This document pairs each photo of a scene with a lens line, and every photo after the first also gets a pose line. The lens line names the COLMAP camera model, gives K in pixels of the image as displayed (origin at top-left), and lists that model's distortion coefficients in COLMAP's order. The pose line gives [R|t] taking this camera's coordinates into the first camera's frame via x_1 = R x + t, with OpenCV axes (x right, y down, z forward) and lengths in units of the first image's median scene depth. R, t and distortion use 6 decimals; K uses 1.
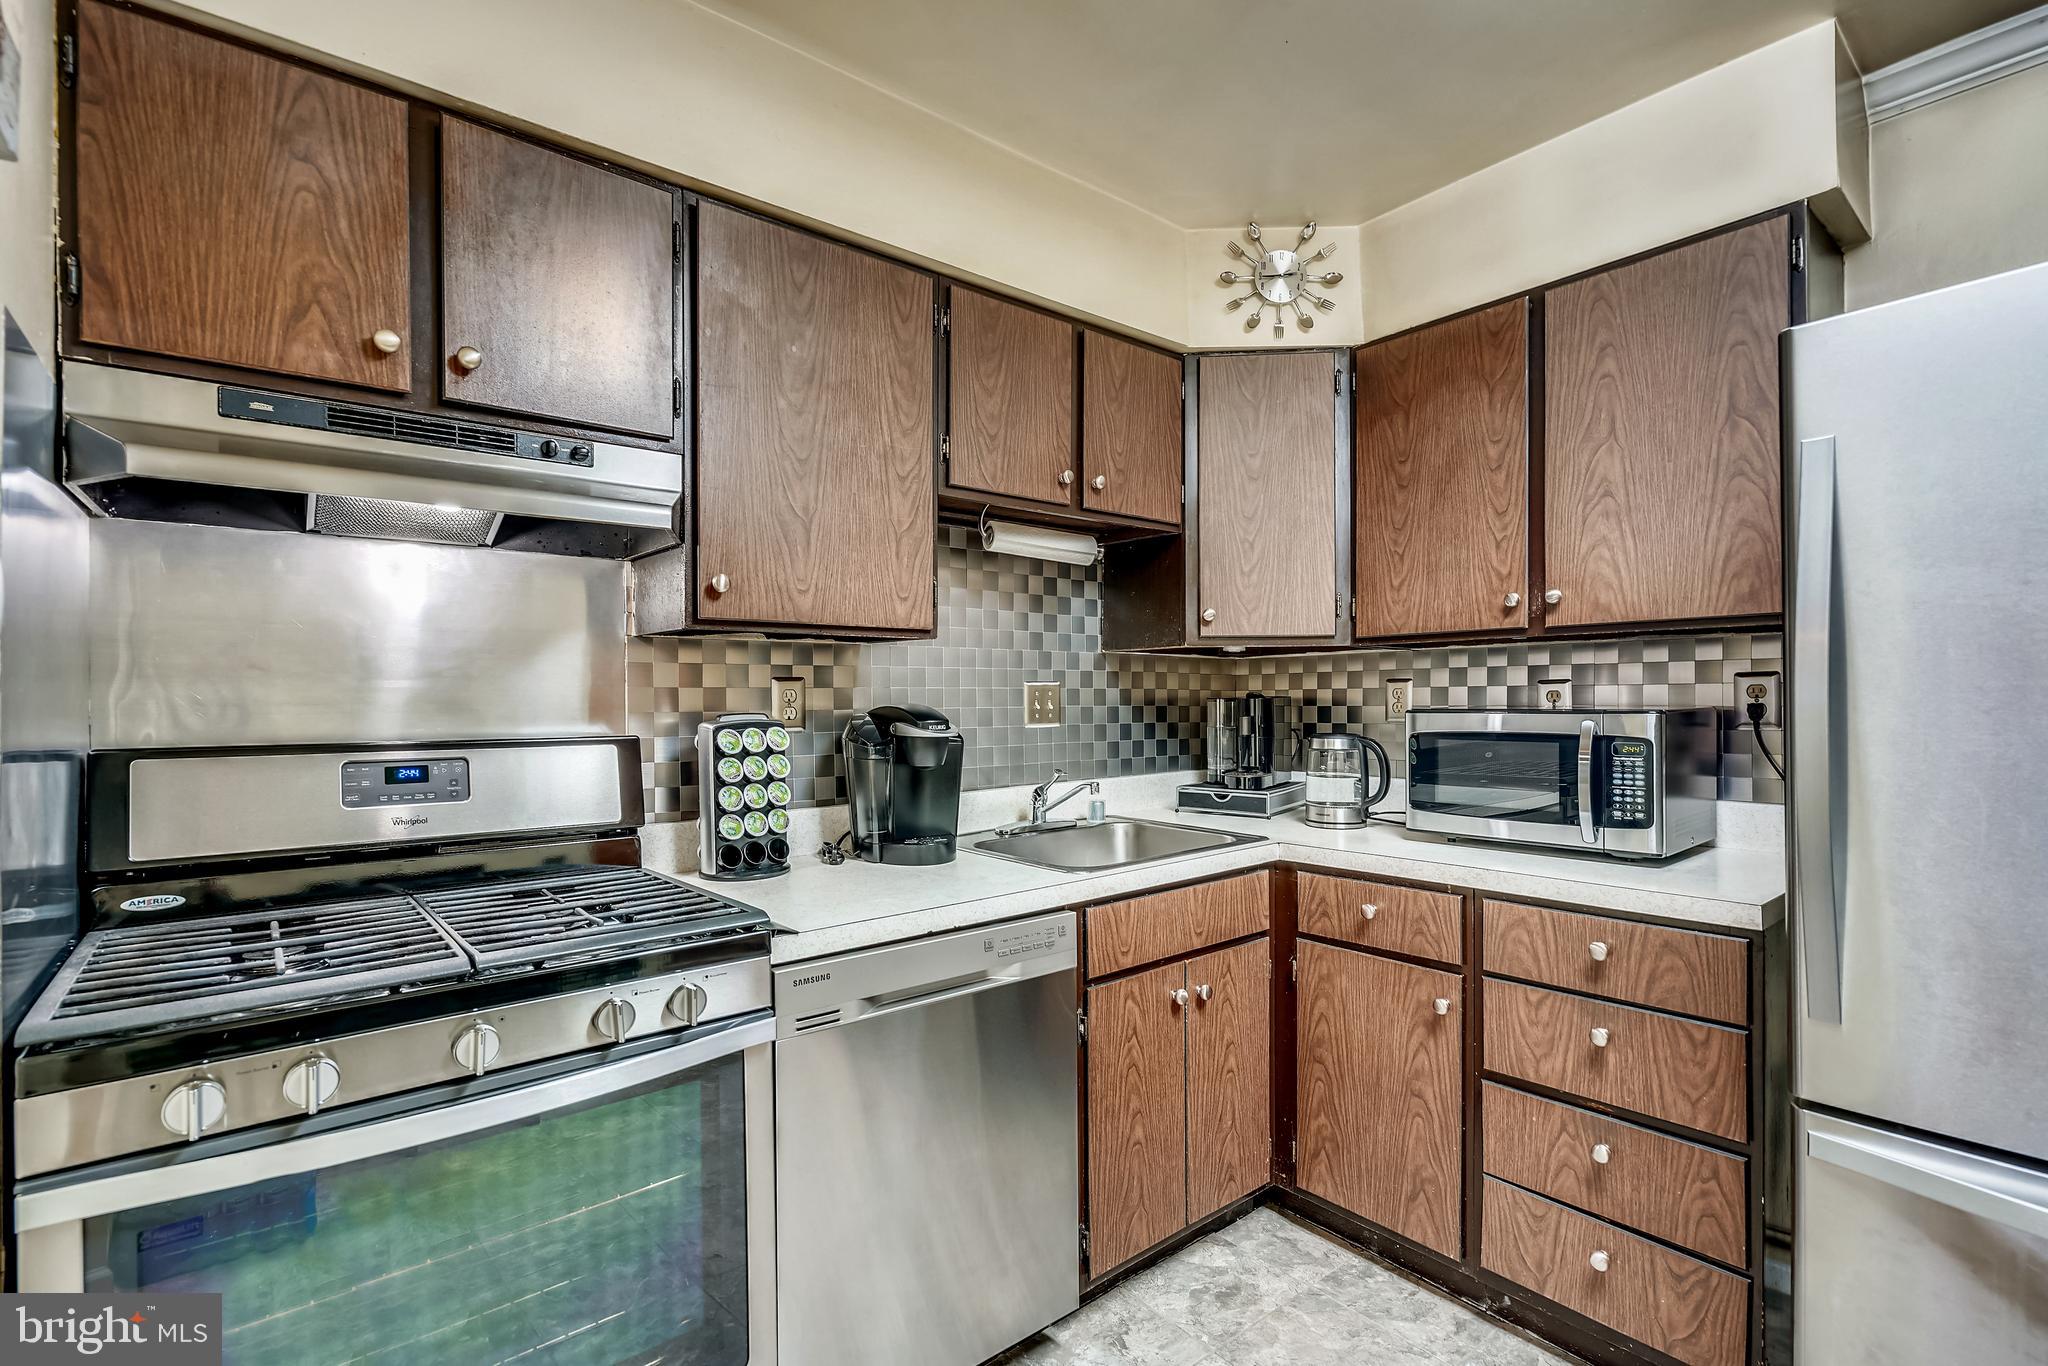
lens RADIAL K [[931.8, 0, 1020.8], [0, 931.8, 698.5], [0, 0, 1]] dist [-0.003633, -0.000256]
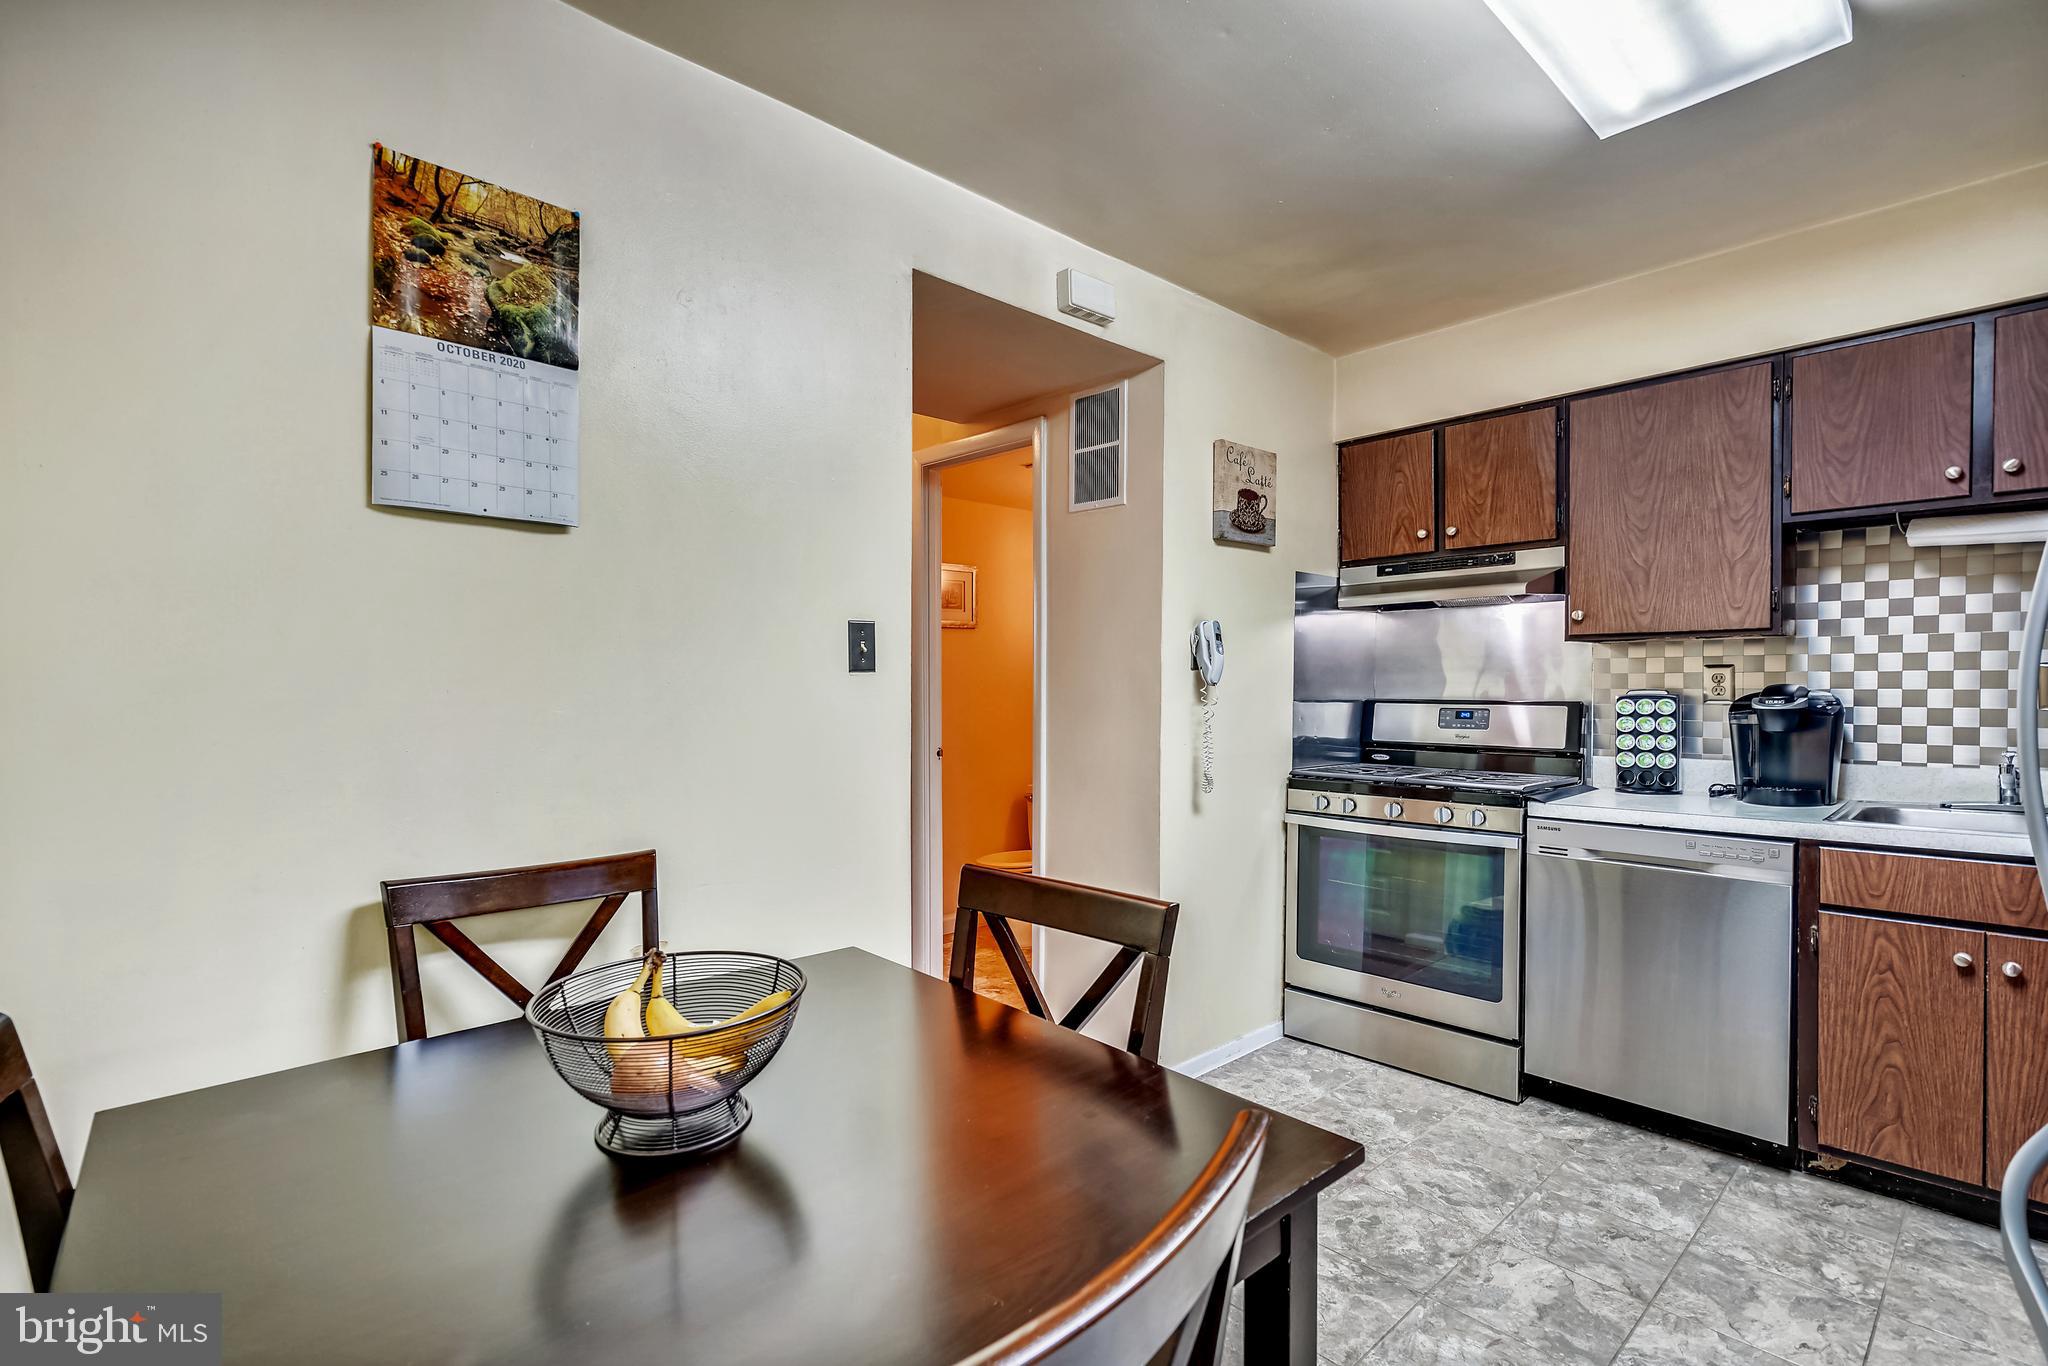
lens RADIAL K [[945.4, 0, 1020.2], [0, 945.4, 686.8], [0, 0, 1]] dist [-0.000514, 0.000160]
pose [[0.070072, 0.008373, -0.997507, 1.257939], [0.001092, 0.999964, 0.008471, -0.003512], [0.997541, -0.001683, 0.070060, -0.167449]]
